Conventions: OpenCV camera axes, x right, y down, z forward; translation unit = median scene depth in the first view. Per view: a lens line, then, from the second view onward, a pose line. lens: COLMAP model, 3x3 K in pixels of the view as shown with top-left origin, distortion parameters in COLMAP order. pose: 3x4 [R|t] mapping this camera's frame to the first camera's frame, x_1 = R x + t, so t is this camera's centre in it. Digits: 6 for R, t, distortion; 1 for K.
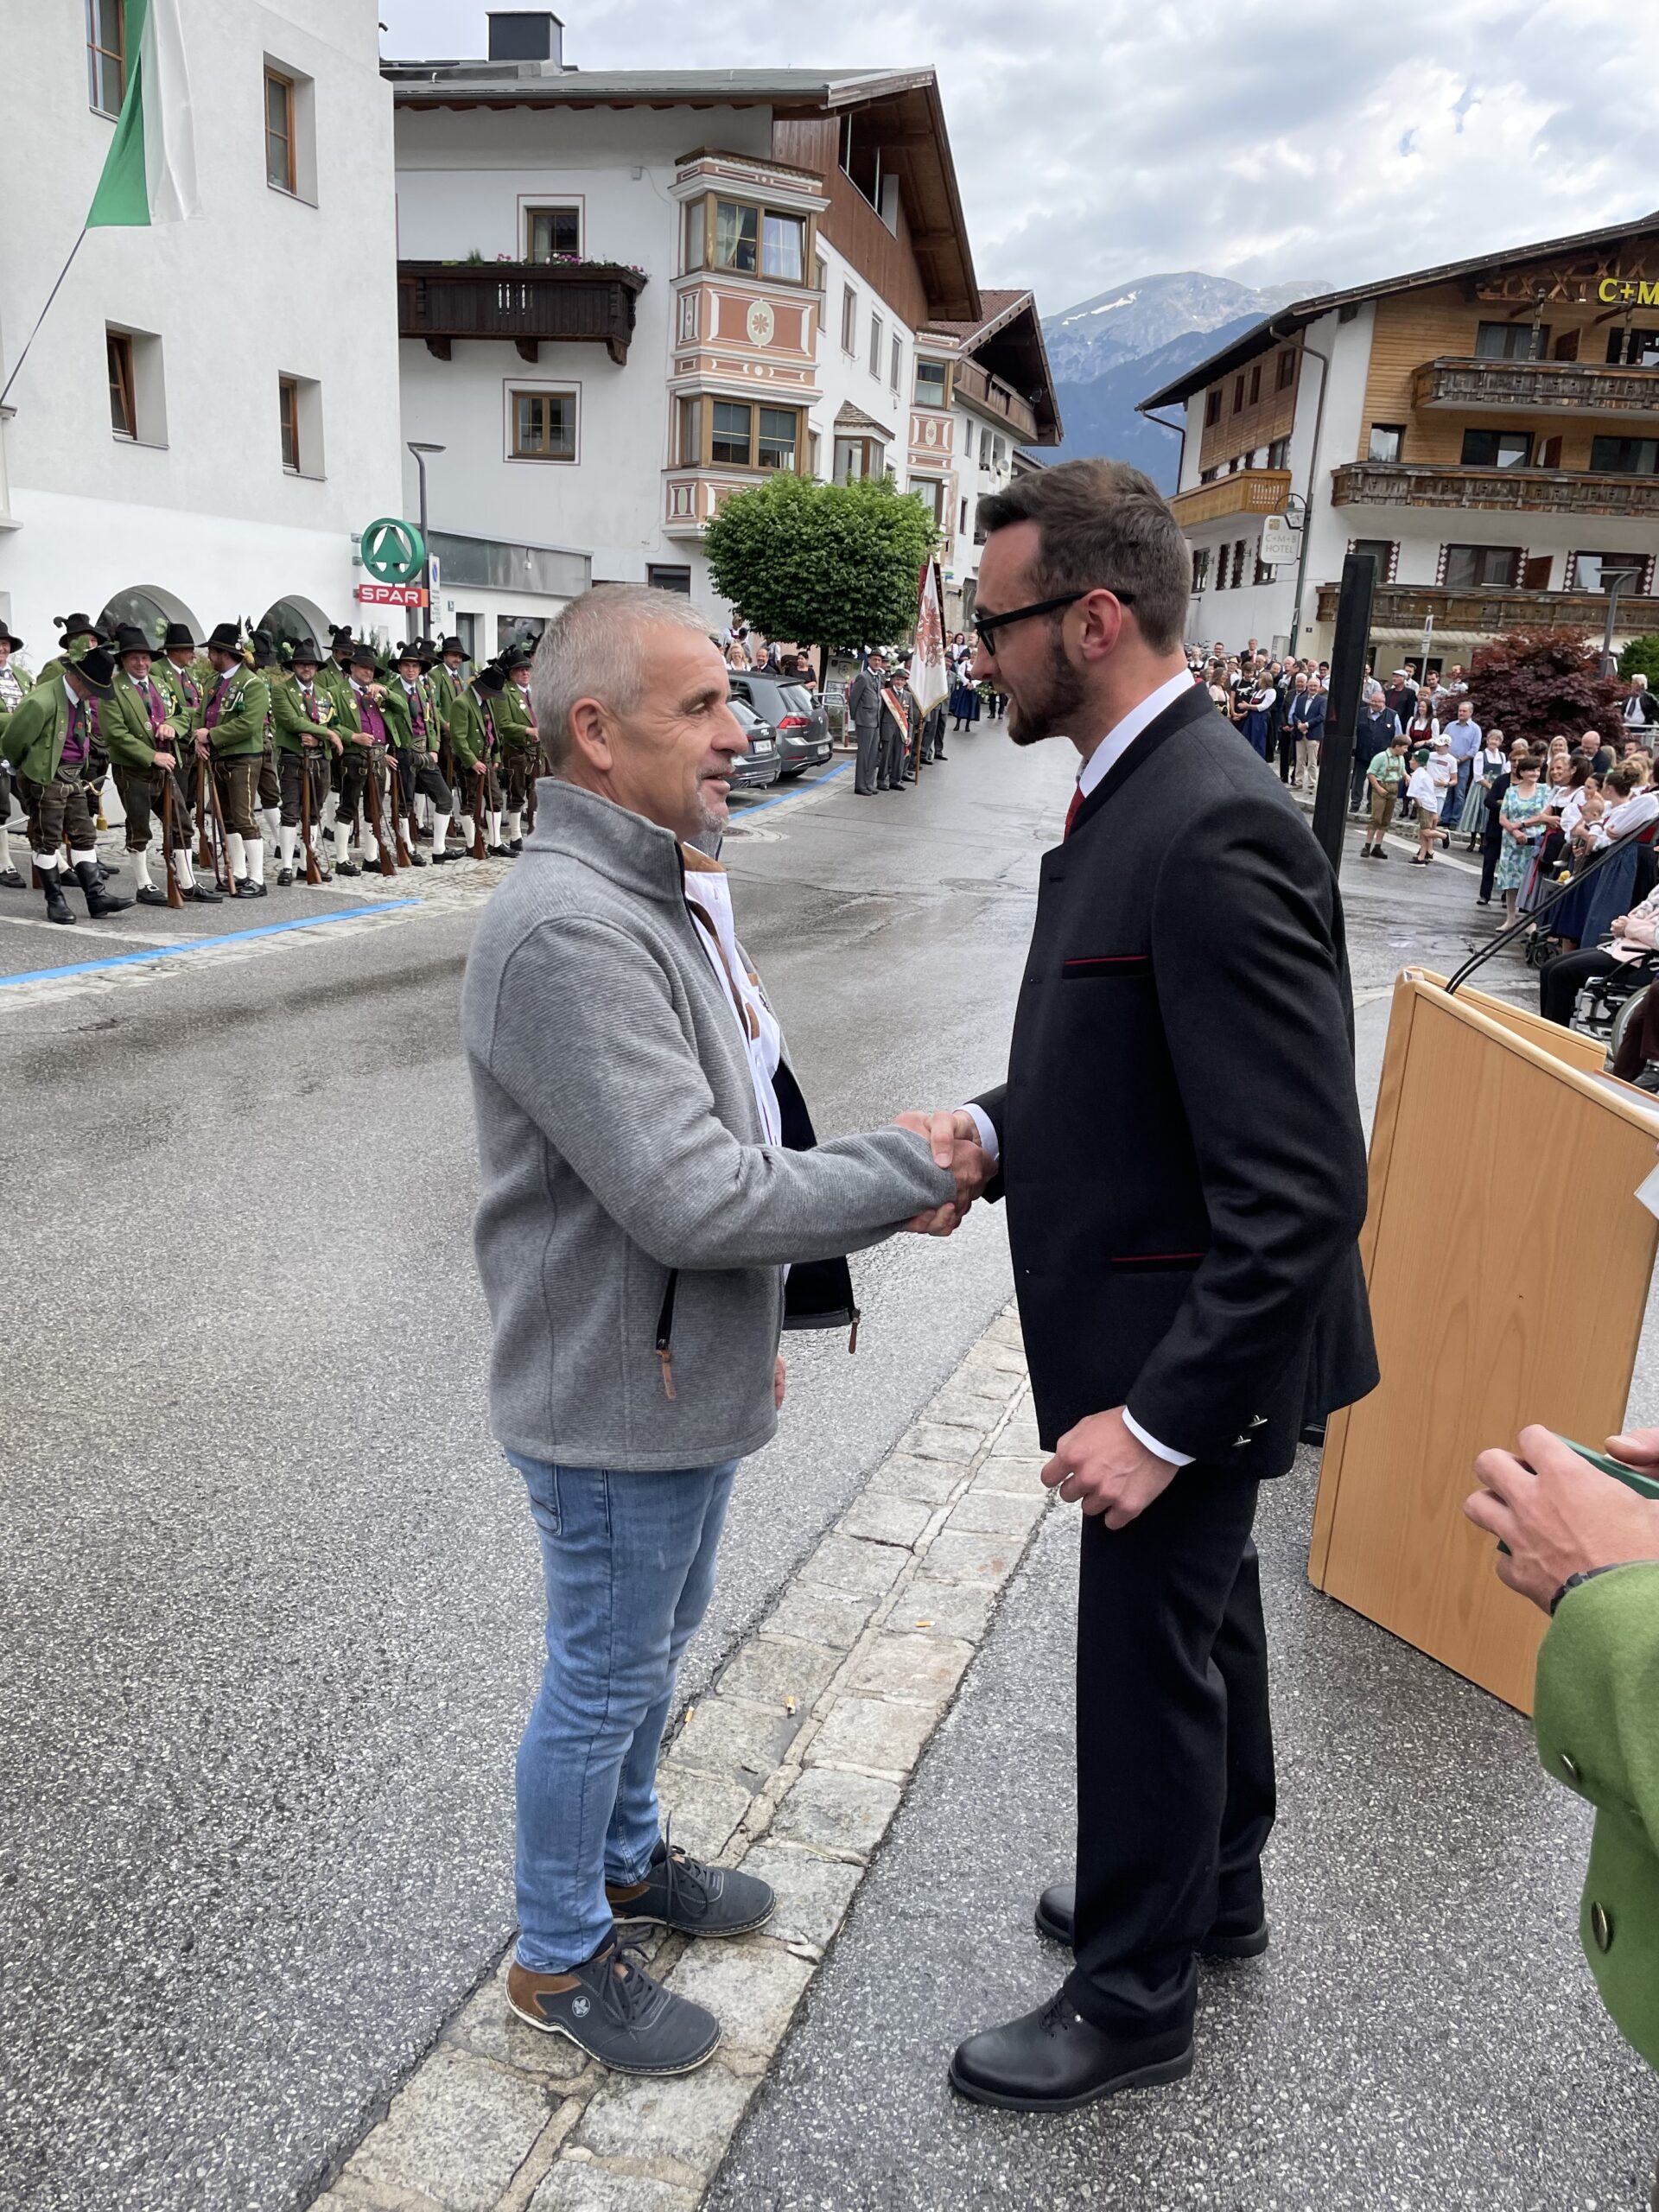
lens RADIAL K [[1671.1, 0, 853.1], [0, 1671.1, 1094.0], [0, 0, 1]] dist [0.088144, -0.114151]
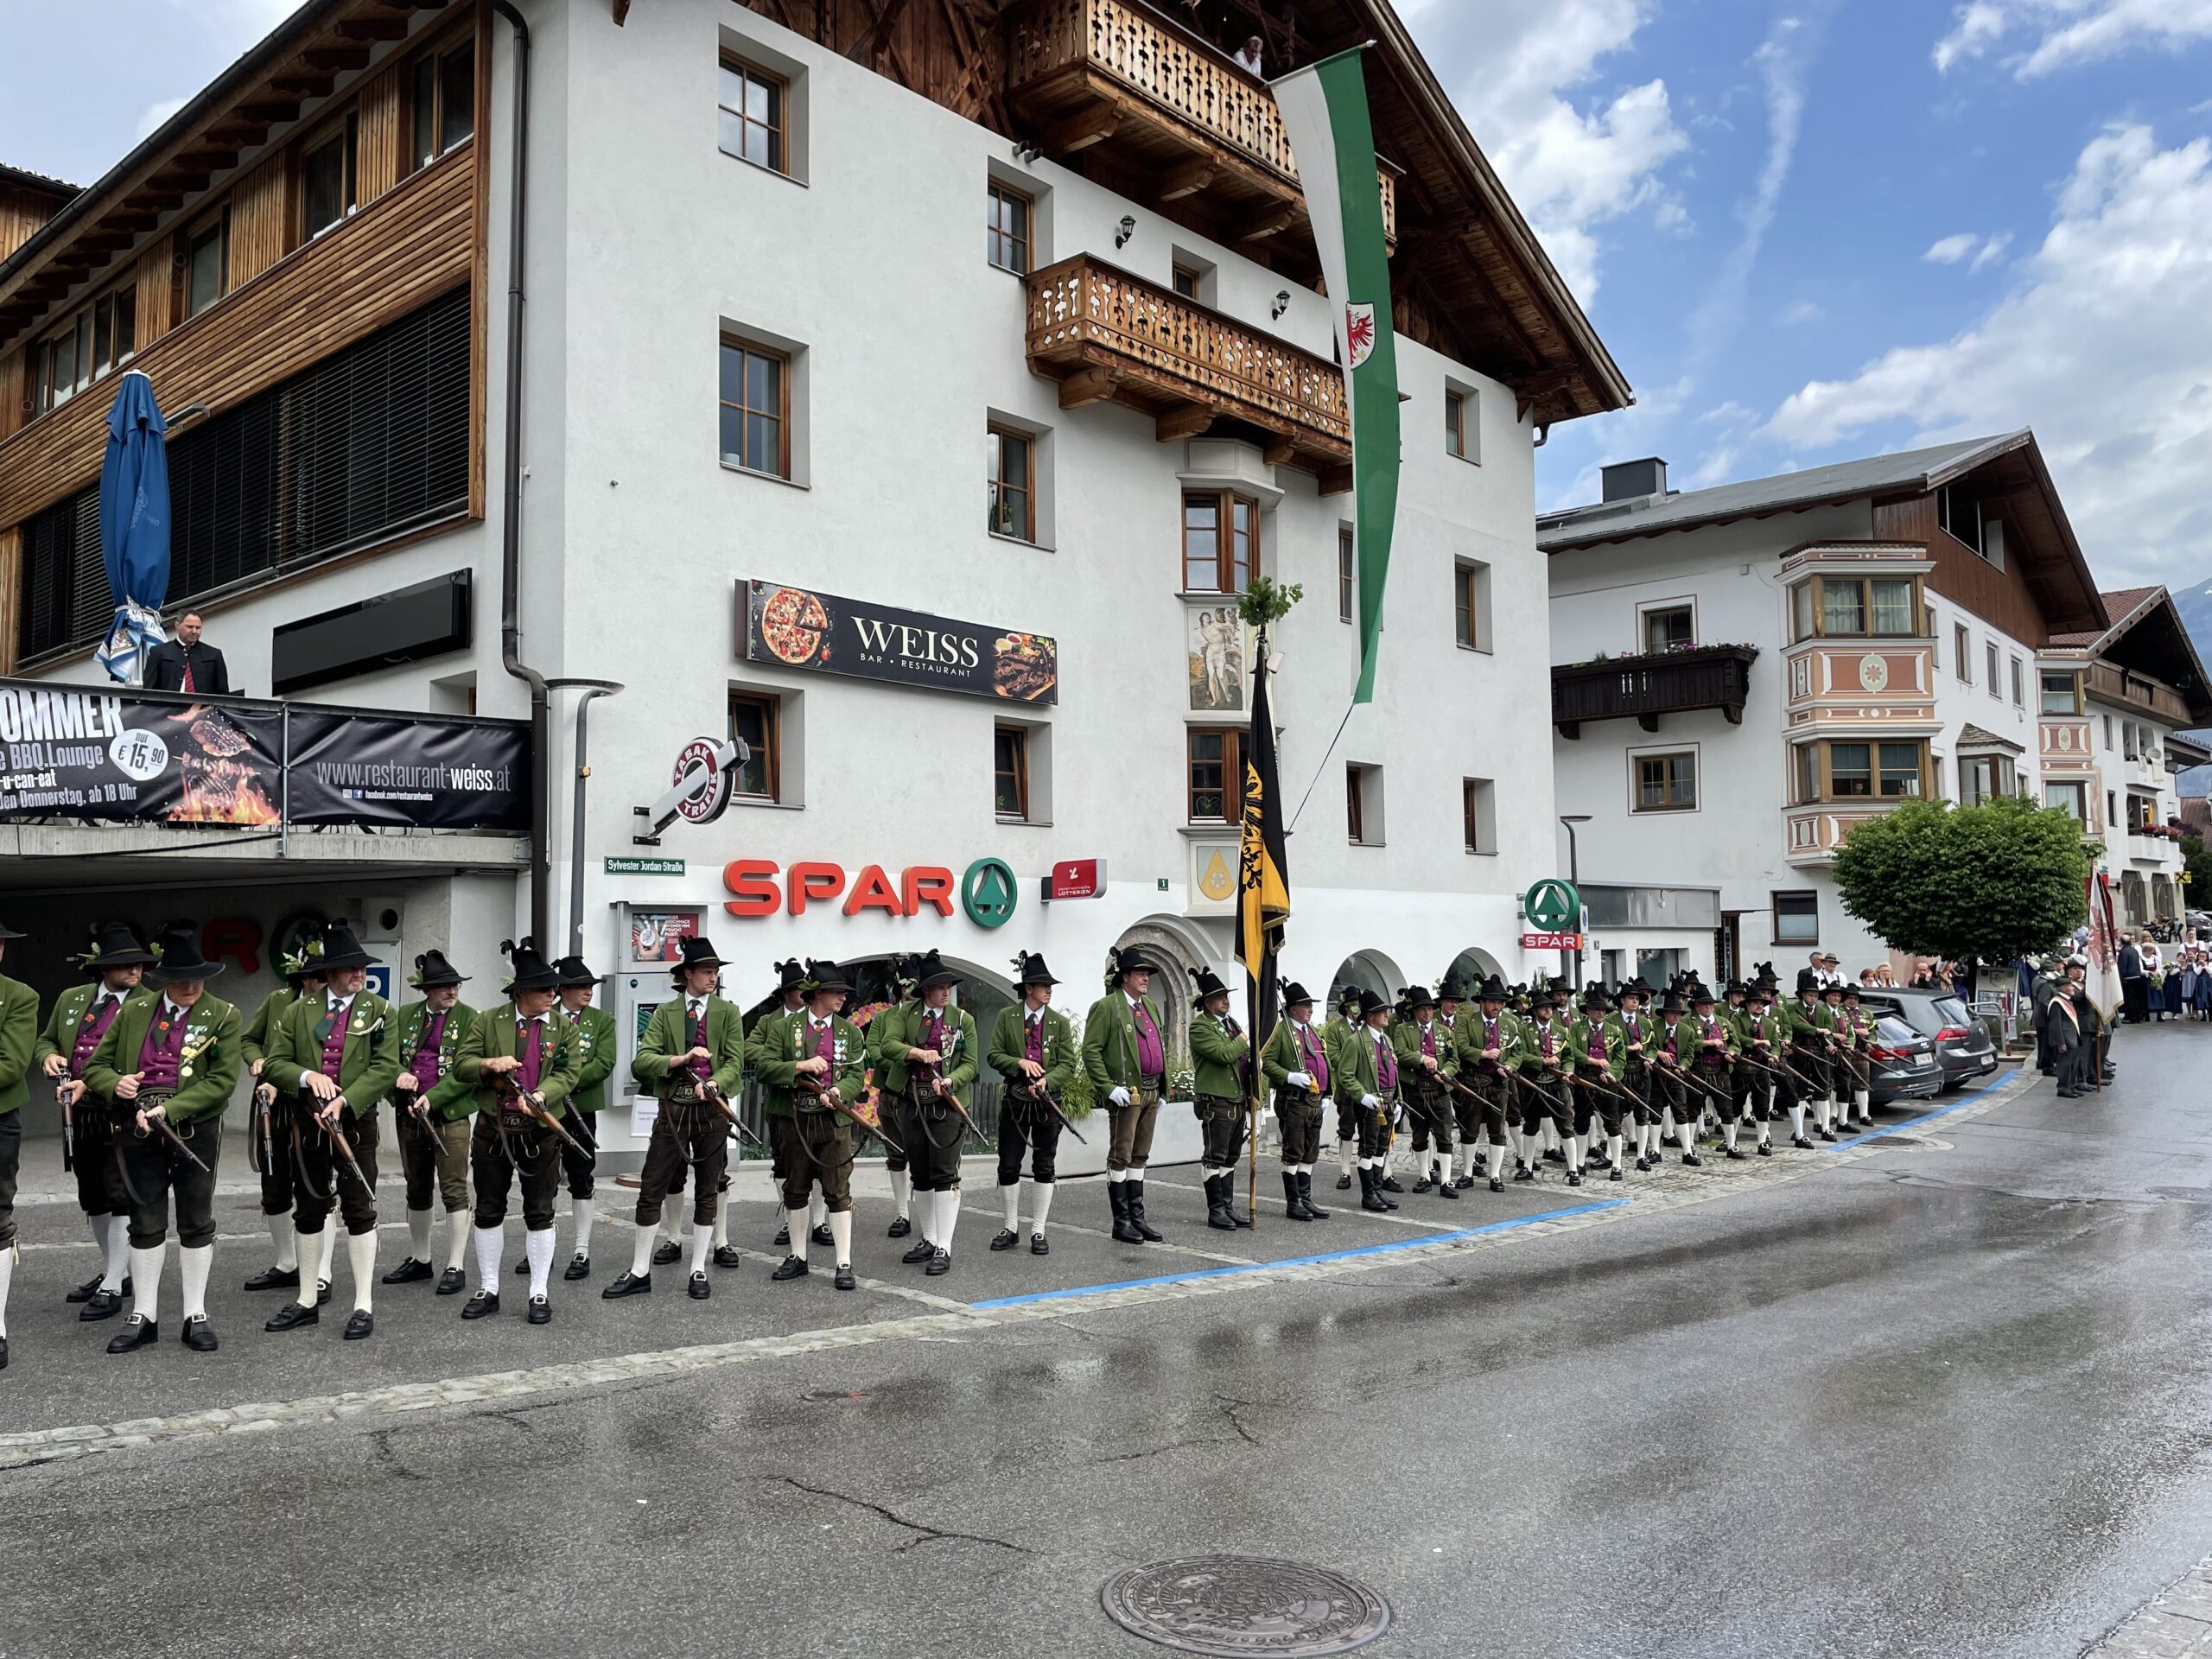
lens RADIAL K [[1690.0, 0, 1125.7], [0, 1690.0, 819.6], [0, 0, 1]] dist [0.111343, -0.137871]
pose [[0.893546, -0.097138, -0.438338, -0.009700], [-0.057893, 0.943236, -0.327040, 0.018590], [0.445224, 0.317602, 0.837200, -0.098689]]
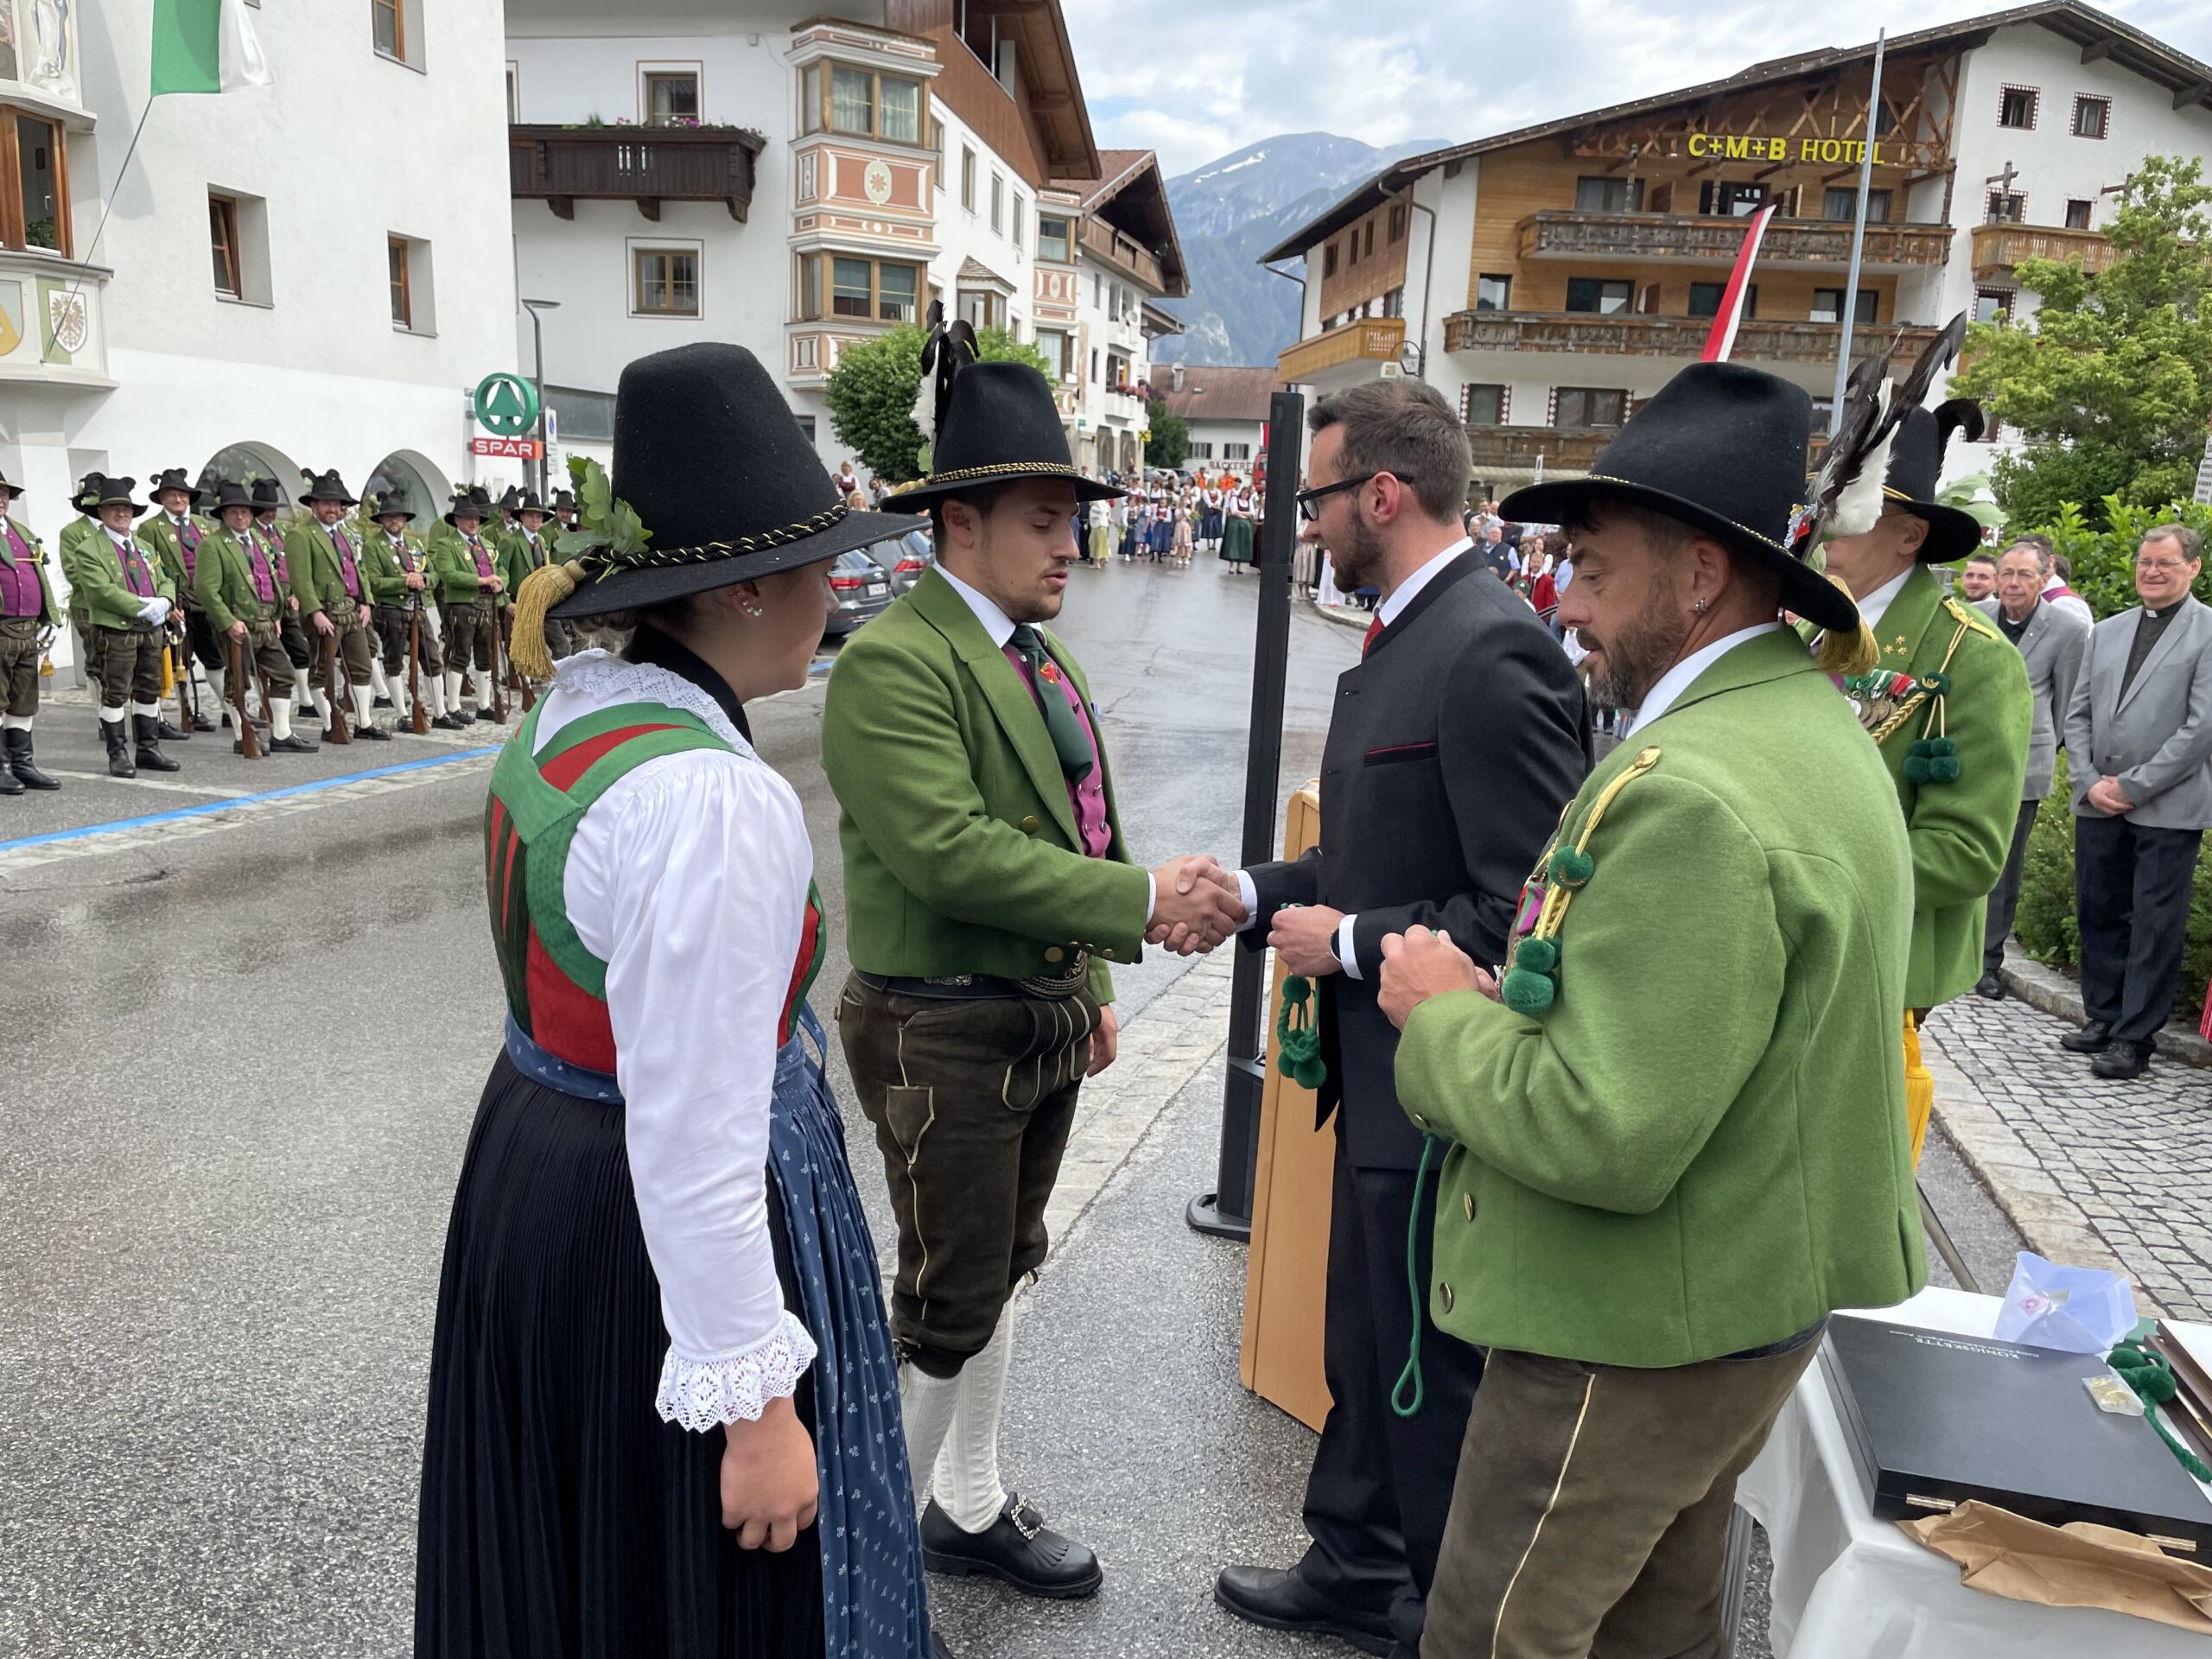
lens RADIAL K [[1671.1, 0, 1078.3], [0, 1671.1, 840.8], [0, 0, 1]] dist [0.088144, -0.114151]
pose [[0.998861, -0.023493, 0.041540, 0.014390], [0.025751, 0.998172, -0.054676, 0.001597], [-0.040180, 0.055683, 0.997640, -0.003019]]
